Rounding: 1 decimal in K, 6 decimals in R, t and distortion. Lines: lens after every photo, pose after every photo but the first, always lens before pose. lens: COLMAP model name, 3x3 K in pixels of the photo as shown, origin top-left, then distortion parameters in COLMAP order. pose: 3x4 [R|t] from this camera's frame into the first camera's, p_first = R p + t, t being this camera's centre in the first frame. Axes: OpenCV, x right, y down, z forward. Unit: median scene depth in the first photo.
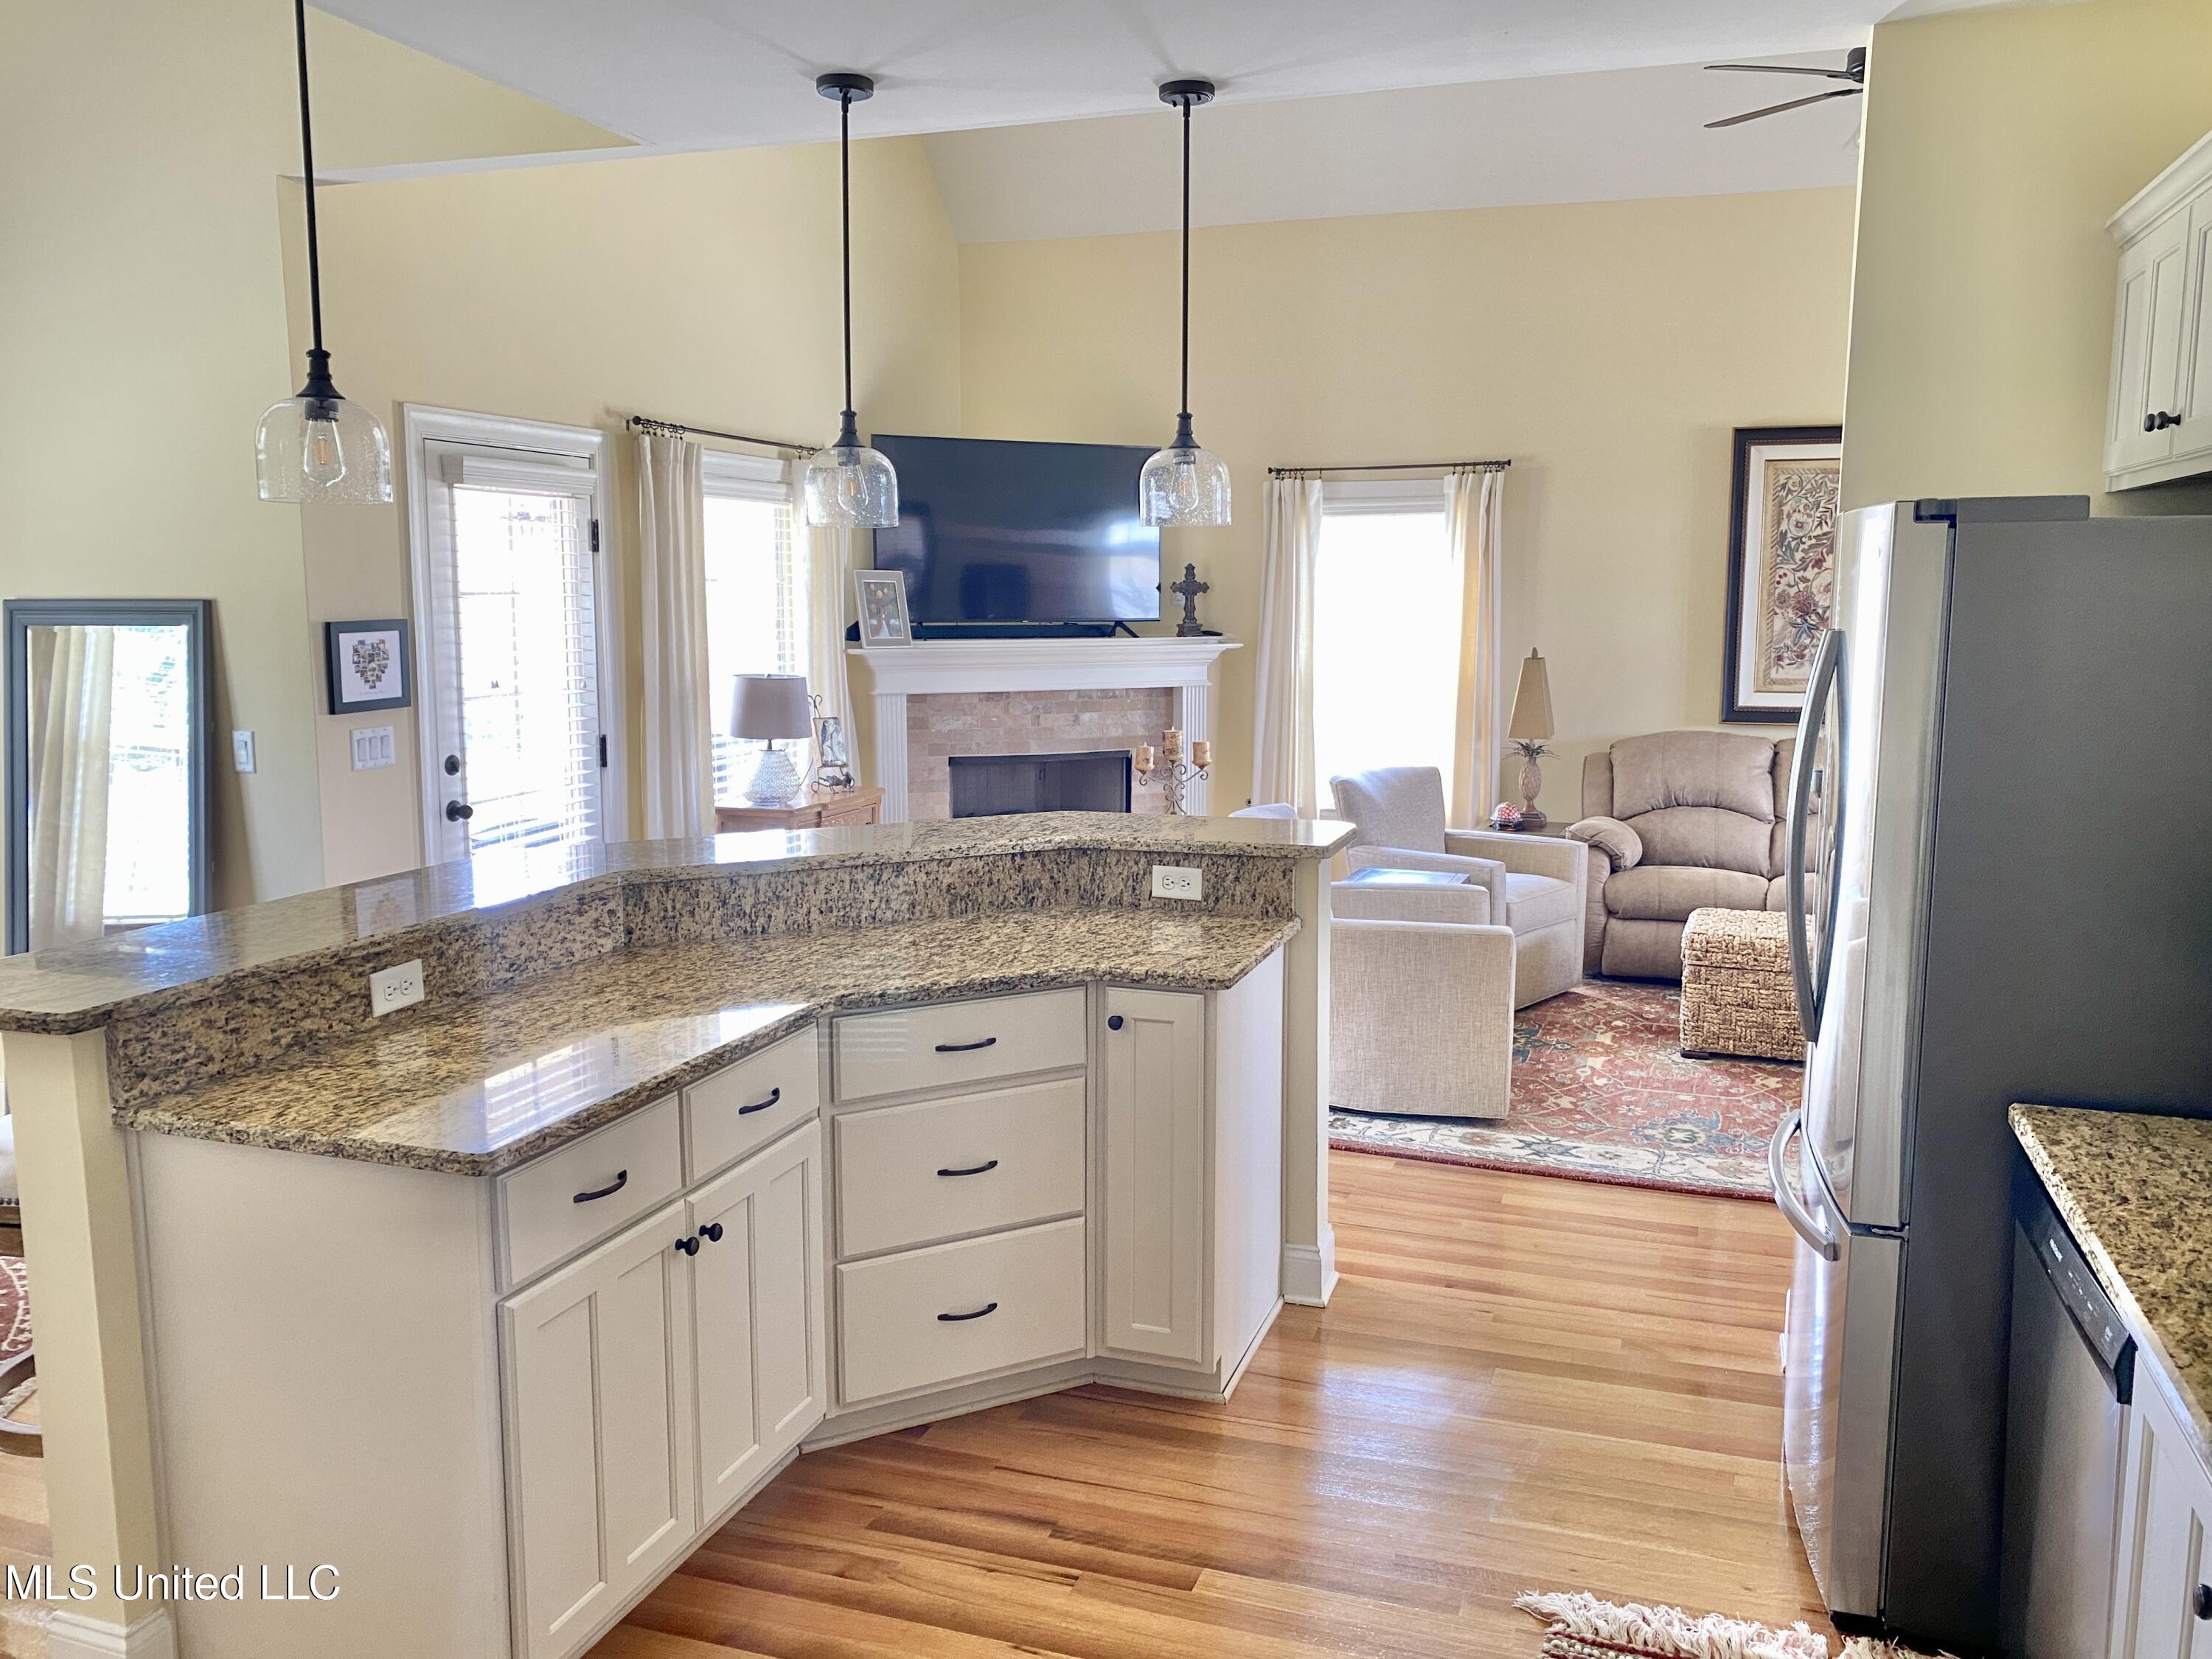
lens RADIAL K [[1666.7, 0, 1119.0], [0, 1666.7, 837.0], [0, 0, 1]] dist [0.008434, 0.000802]
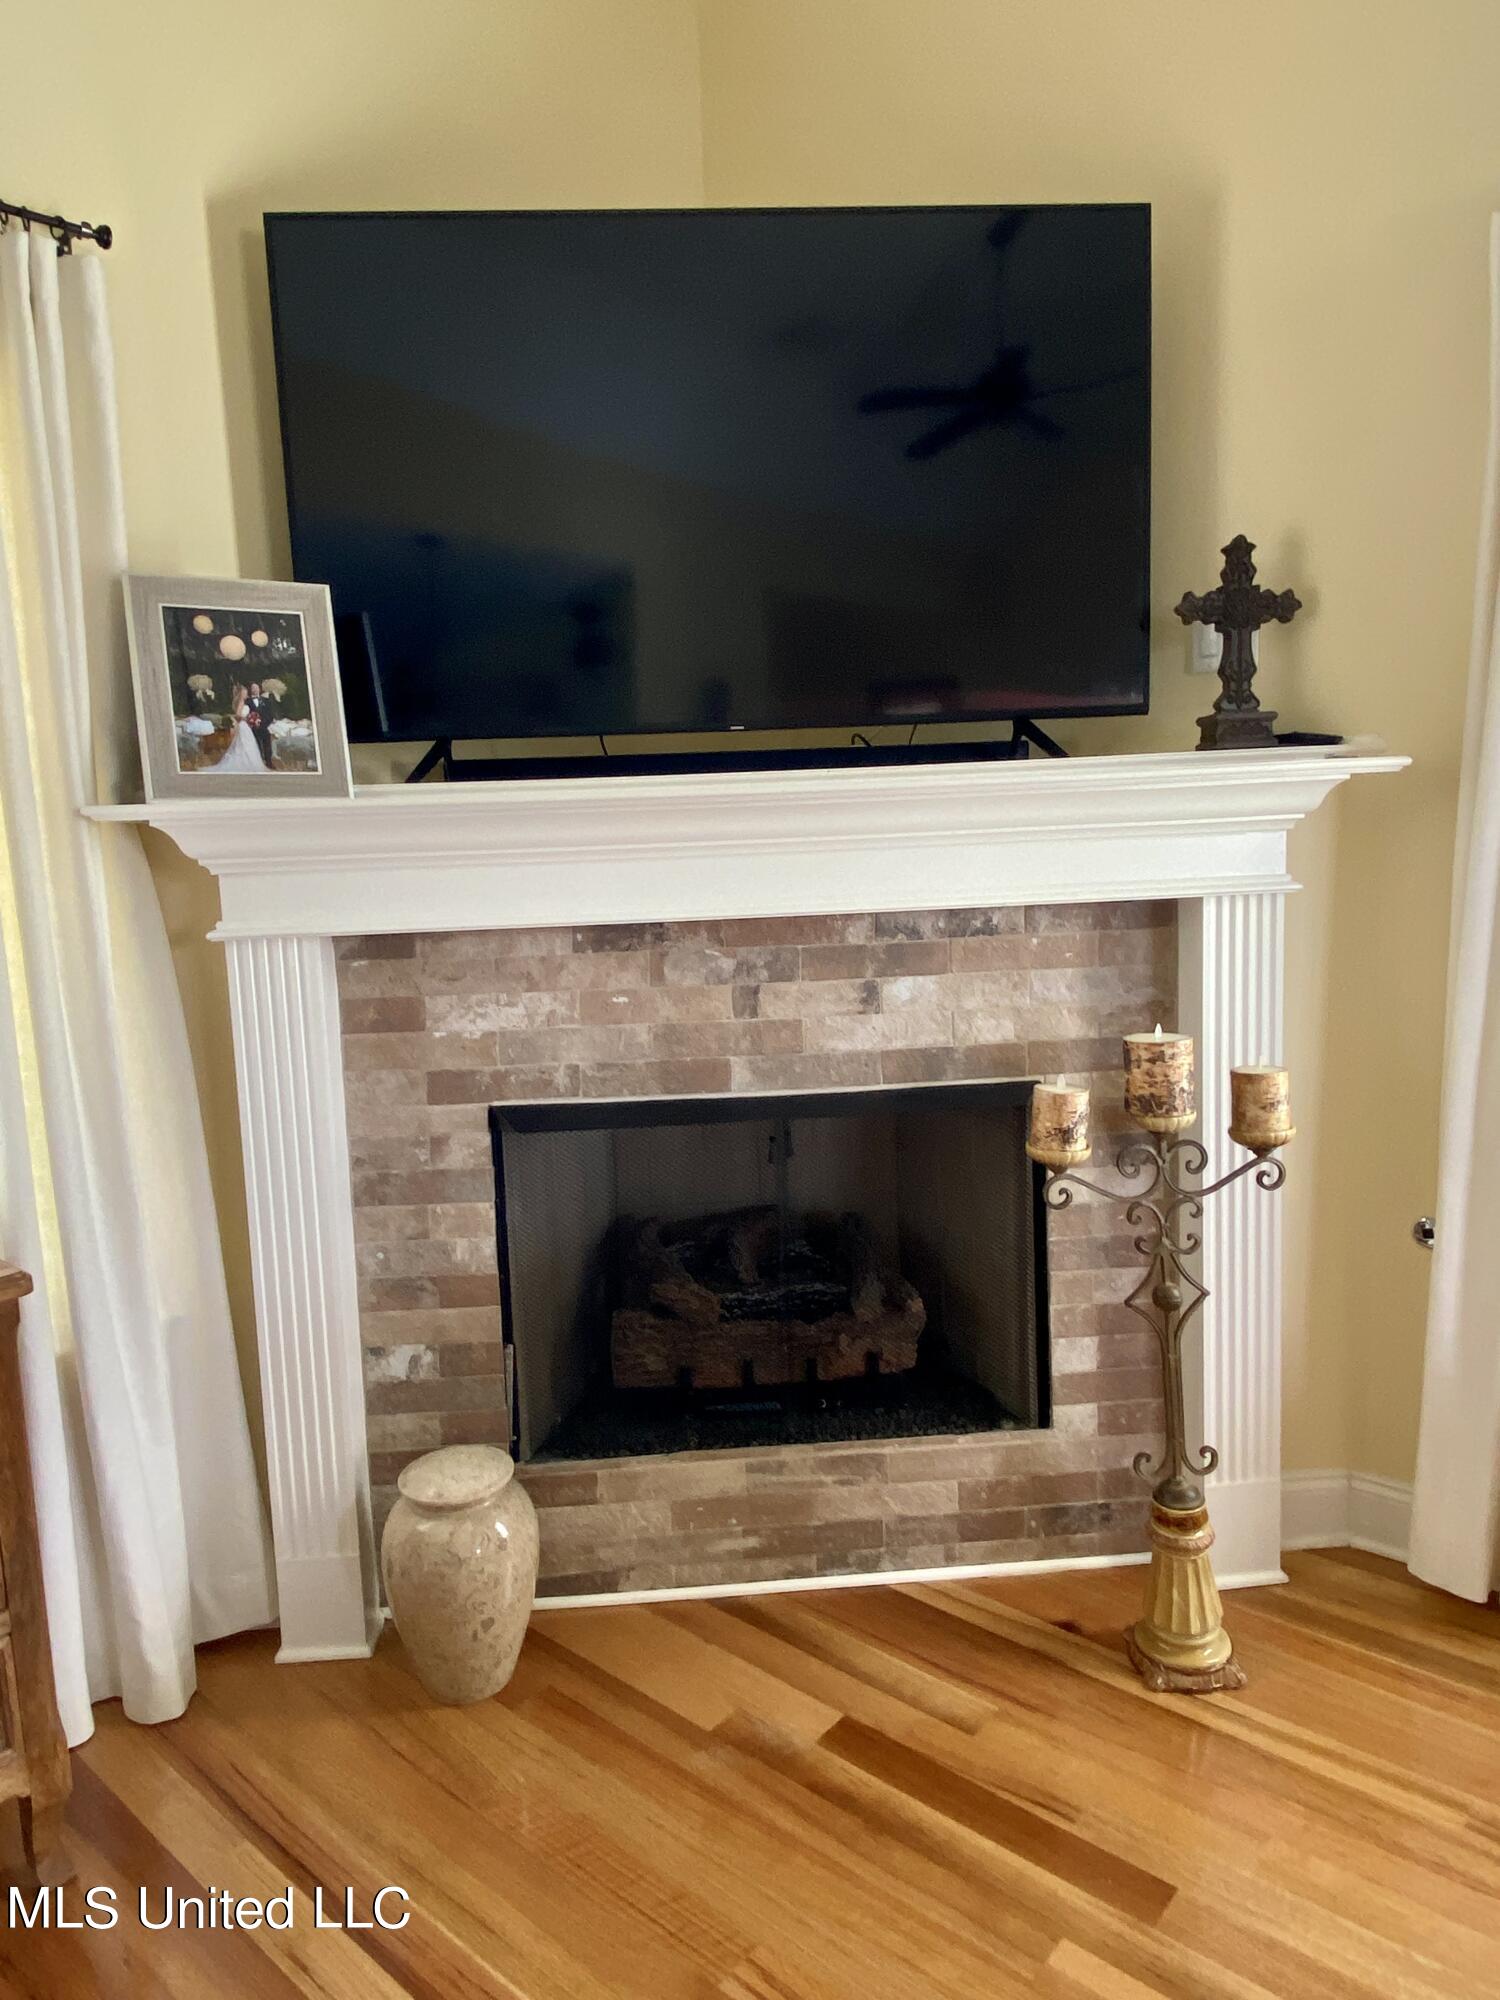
lens RADIAL K [[1220.9, 0, 736.4], [0, 1220.9, 990.7], [0, 0, 1]] dist [0.096691, -0.110012]
pose [[0.920945, 0.008353, -0.389603, 0.053196], [-0.015563, 0.999761, -0.015352, -0.072493], [0.389381, 0.020202, 0.920855, 0.805297]]
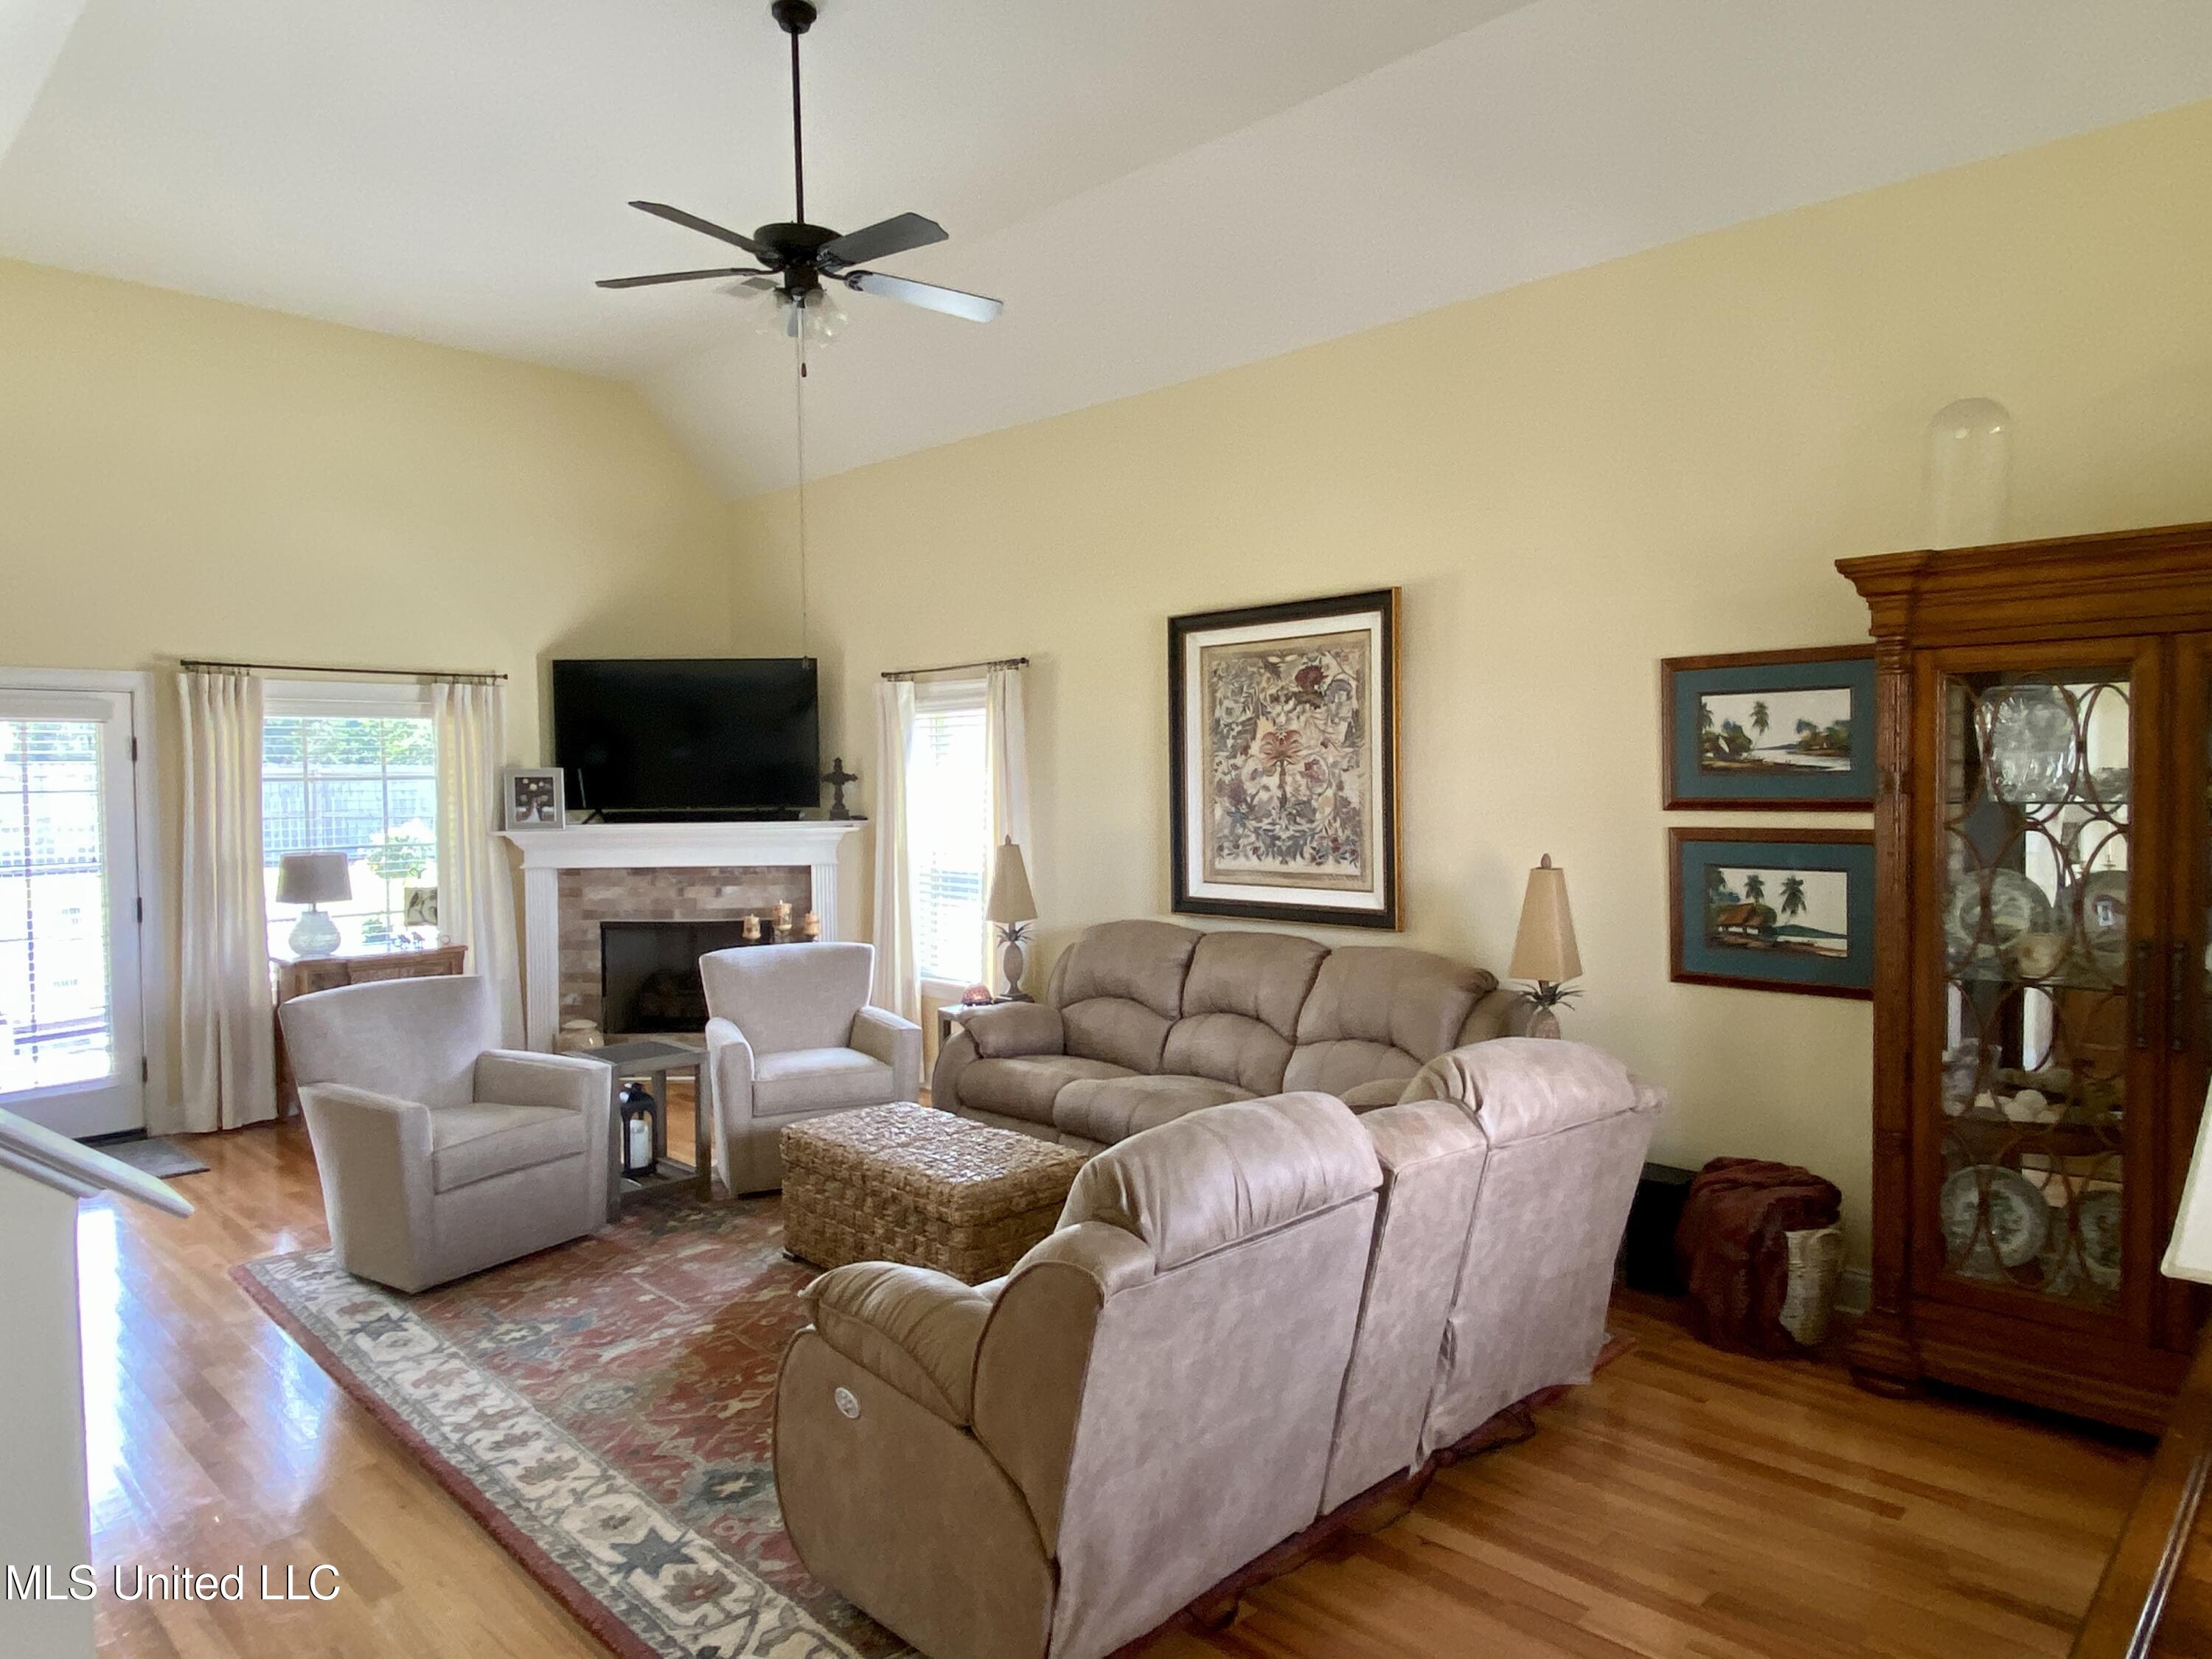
lens RADIAL K [[1396.0, 0, 1097.5], [0, 1396.0, 823.8], [0, 0, 1]] dist [0.062518, -0.070429]
pose [[0.901985, 0.005052, -0.431738, 0.682823], [-0.051891, 0.993952, -0.096779, -0.039683], [0.428638, 0.109696, 0.896792, 0.247721]]
